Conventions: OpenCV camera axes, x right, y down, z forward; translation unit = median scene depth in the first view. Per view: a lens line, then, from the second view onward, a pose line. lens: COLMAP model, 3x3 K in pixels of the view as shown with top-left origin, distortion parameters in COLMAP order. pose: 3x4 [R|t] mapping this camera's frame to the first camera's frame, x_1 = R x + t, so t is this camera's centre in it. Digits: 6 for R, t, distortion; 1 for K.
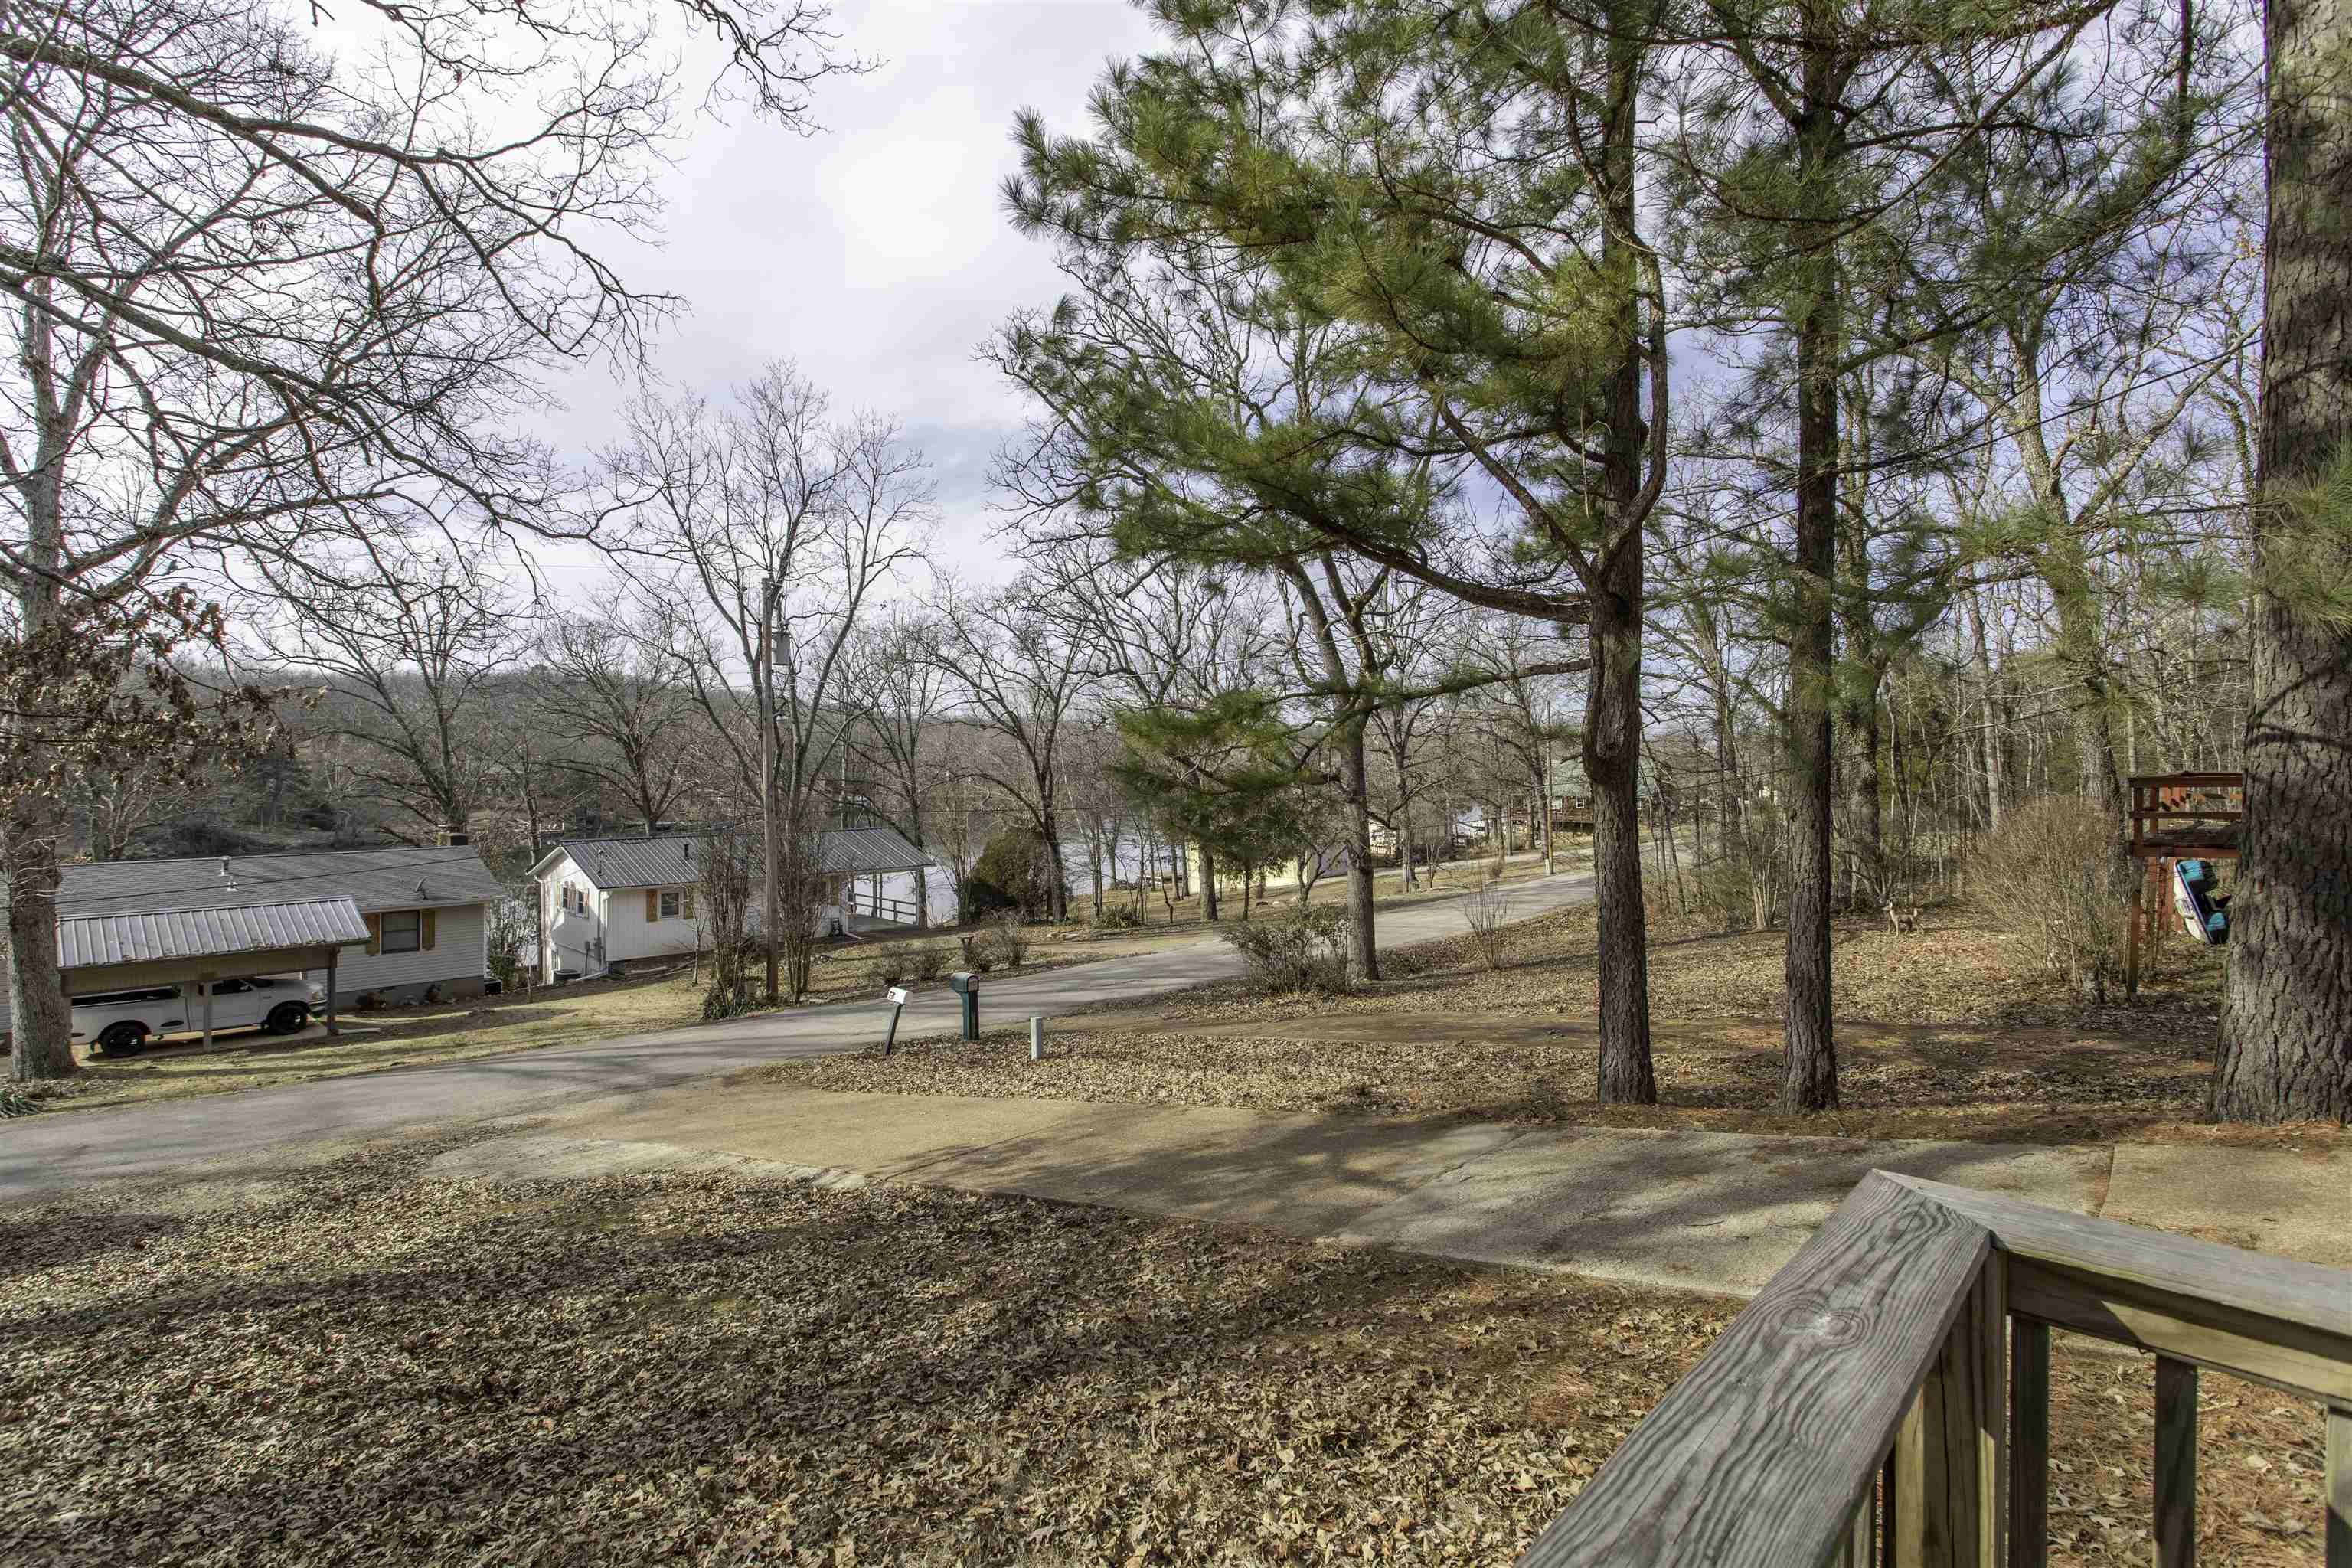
lens RADIAL K [[1144.1, 0, 1167.0], [0, 1144.1, 755.5], [0, 0, 1]] dist [0.000064, 0.001443]
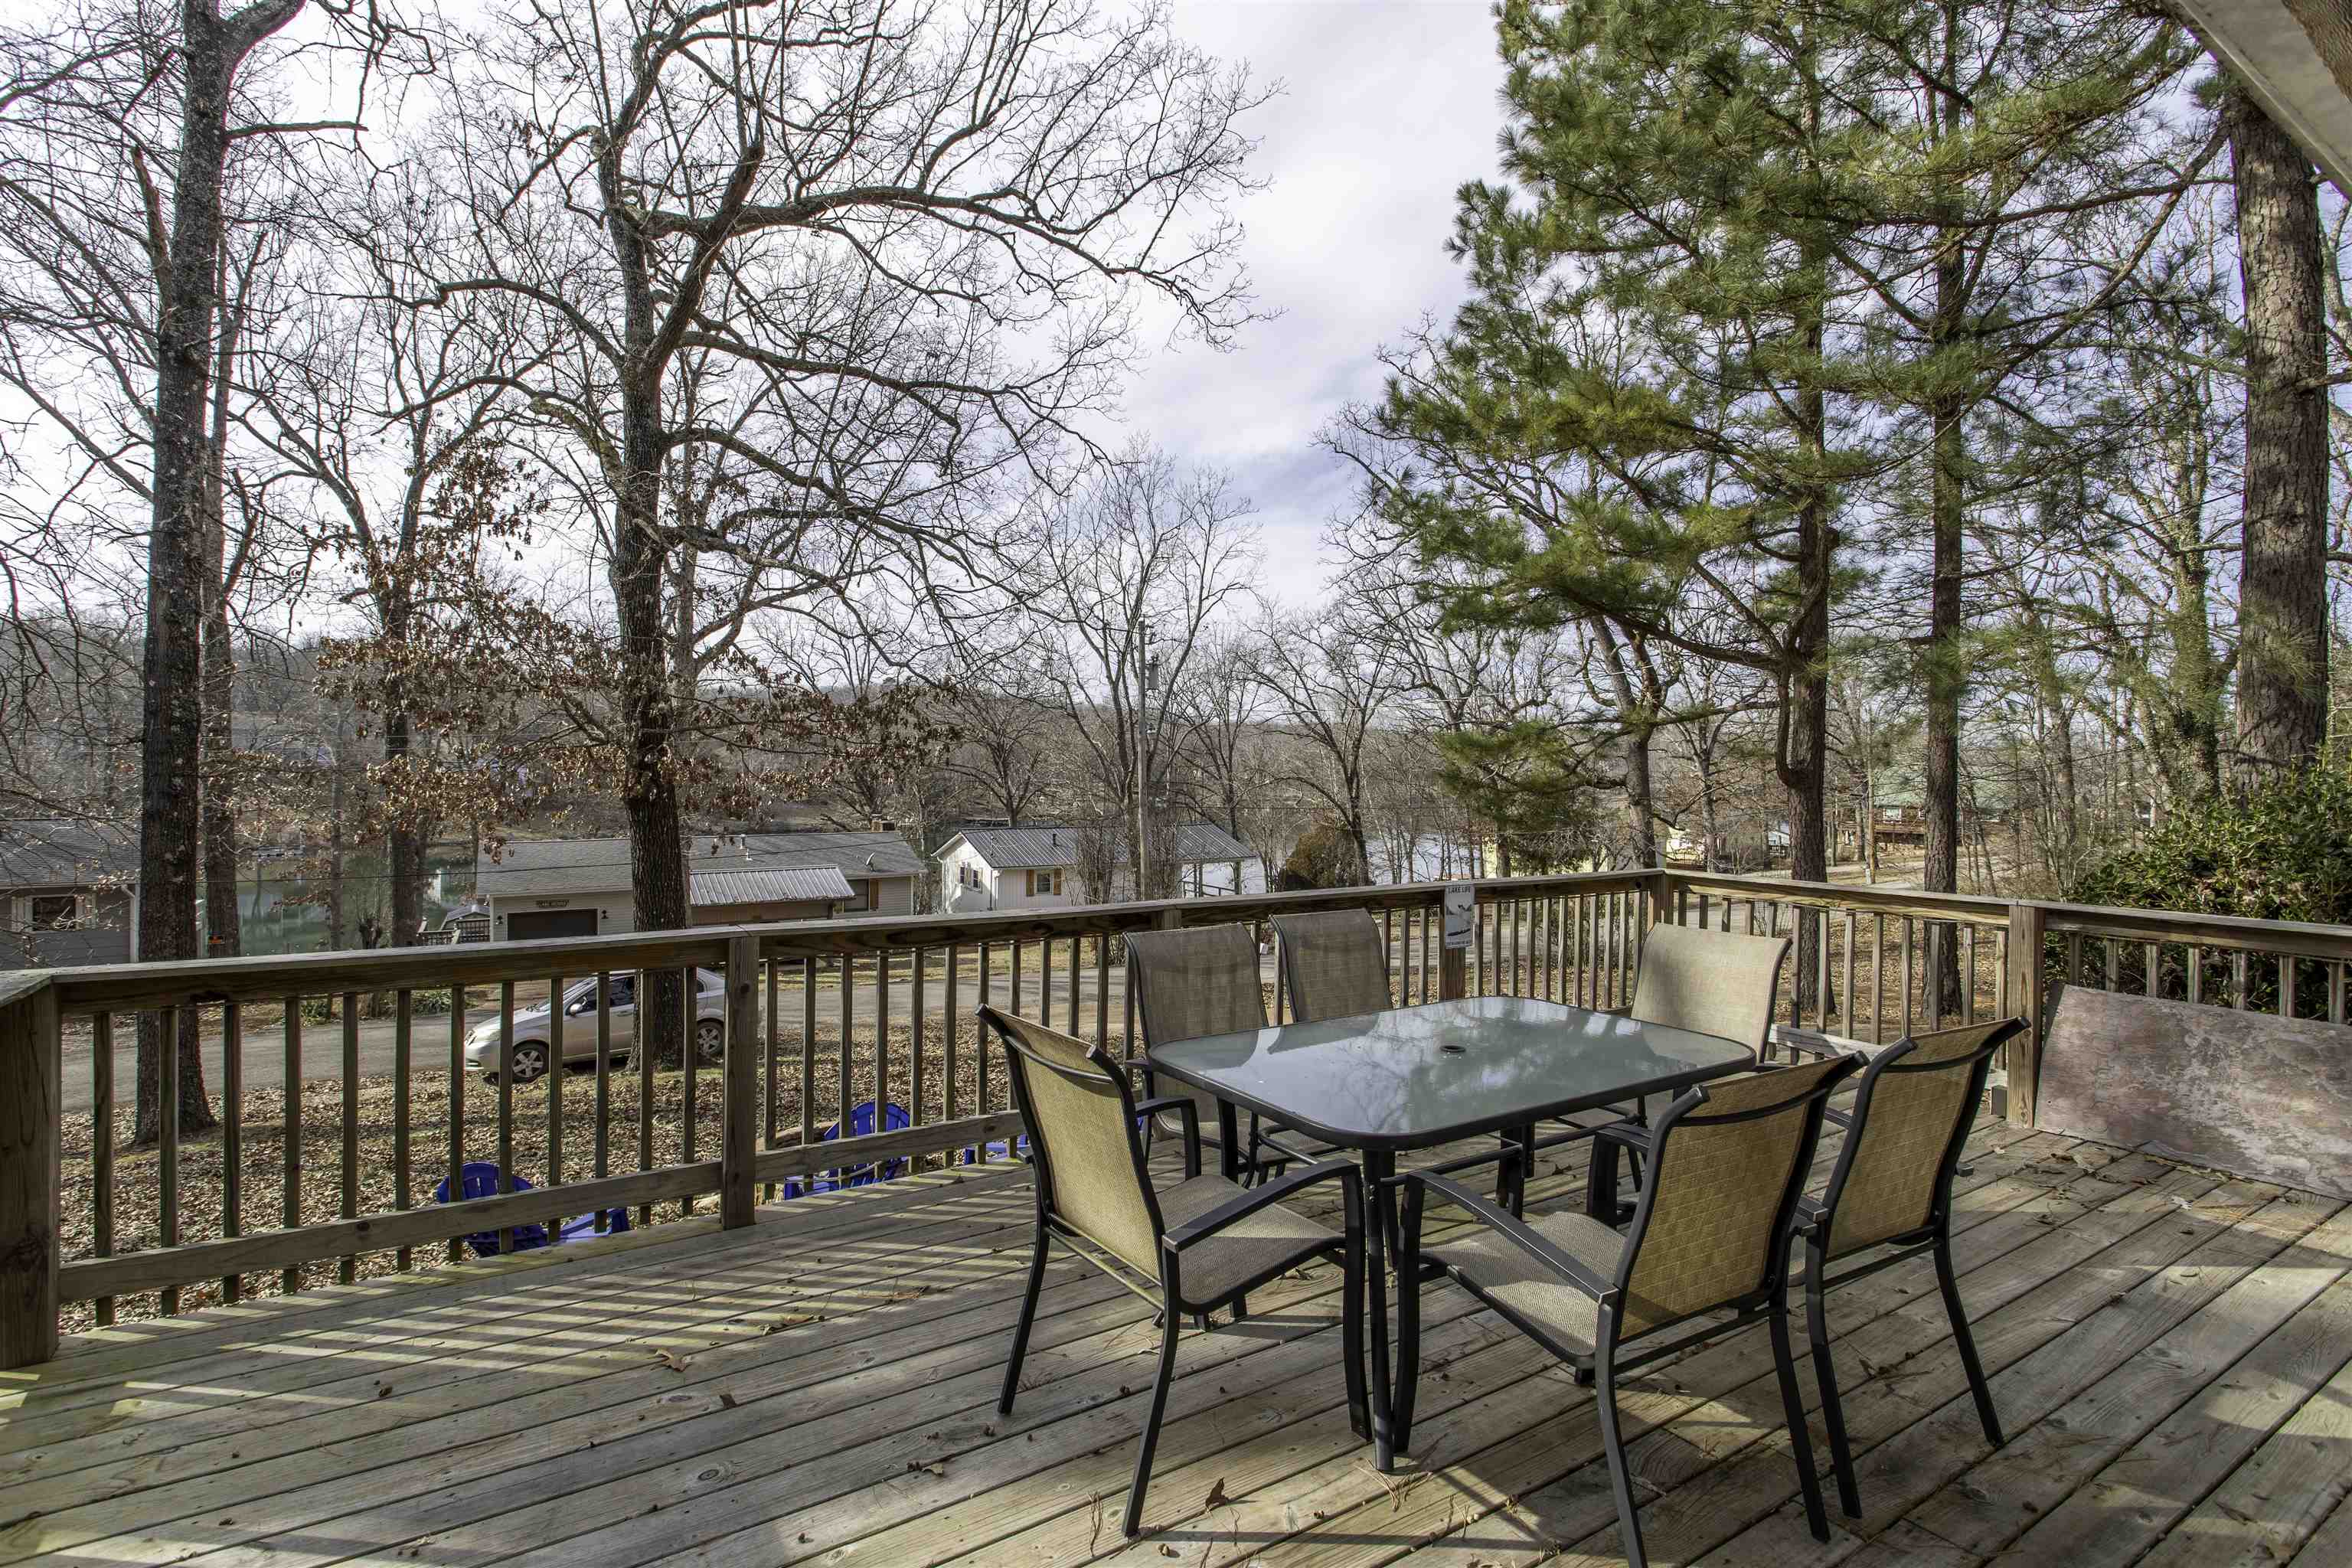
lens RADIAL K [[1144.1, 0, 1167.0], [0, 1144.1, 755.5], [0, 0, 1]] dist [0.000064, 0.001443]
pose [[0.968369, 0.002512, -0.249510, -0.005116], [-0.003189, 0.999992, -0.002312, -0.002493], [0.249502, 0.003034, 0.968370, -0.144371]]
